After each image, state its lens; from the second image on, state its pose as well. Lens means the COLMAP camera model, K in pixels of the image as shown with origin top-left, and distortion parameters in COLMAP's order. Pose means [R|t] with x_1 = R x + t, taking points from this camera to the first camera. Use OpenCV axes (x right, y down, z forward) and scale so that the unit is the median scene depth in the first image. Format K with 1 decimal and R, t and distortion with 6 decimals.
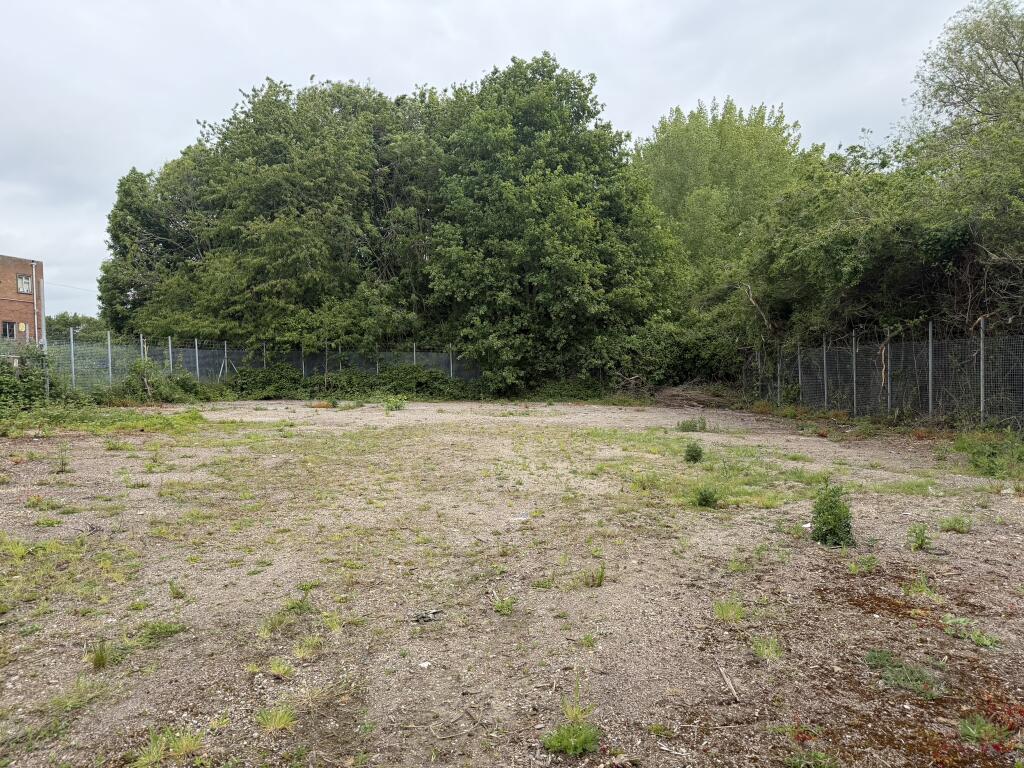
lens RADIAL K [[720.5, 0, 512.0], [0, 720.5, 384.0], [0, 0, 1]] dist [0.001249, -0.000003]
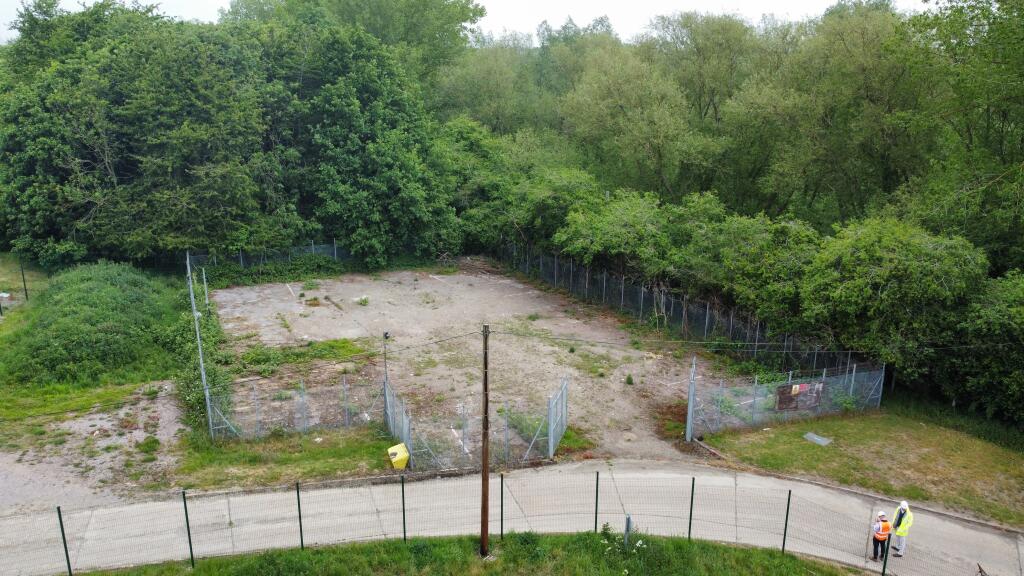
lens RADIAL K [[775.2, 0, 512.0], [0, 775.2, 288.0], [0, 0, 1]] dist [-0.000839, -0.000513]
pose [[0.847443, -0.124782, 0.516014, -0.663591], [-0.017982, 0.964680, 0.262810, -0.415584], [-0.530582, -0.231995, 0.815267, -0.655696]]
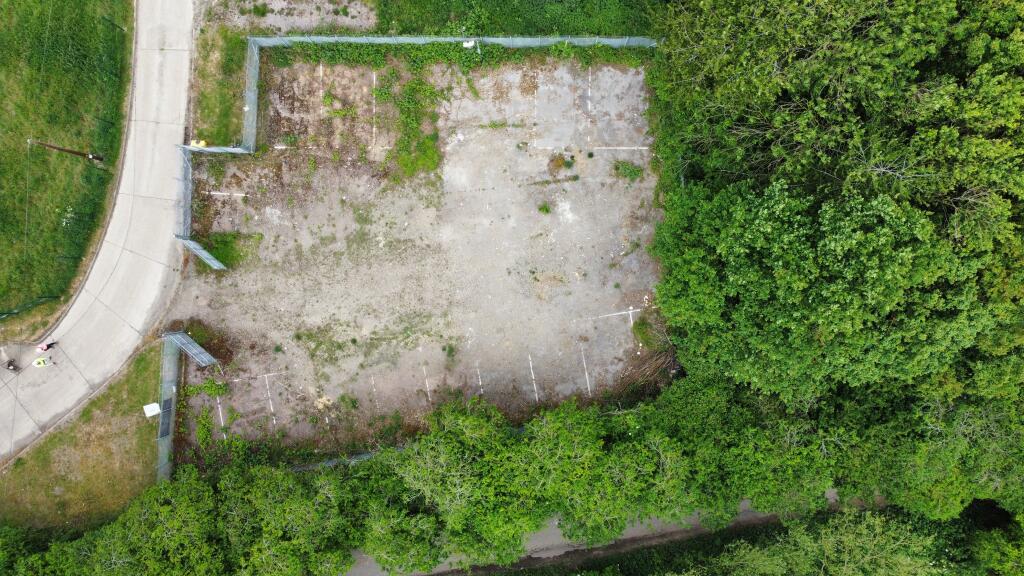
lens RADIAL K [[775.2, 0, 512.0], [0, 775.2, 288.0], [0, 0, 1]] dist [-0.000839, -0.000513]
pose [[0.138813, 0.990007, 0.024856, -0.016805], [0.018602, -0.027701, 0.999443, -1.508662], [0.990144, -0.138274, -0.022261, 0.693208]]
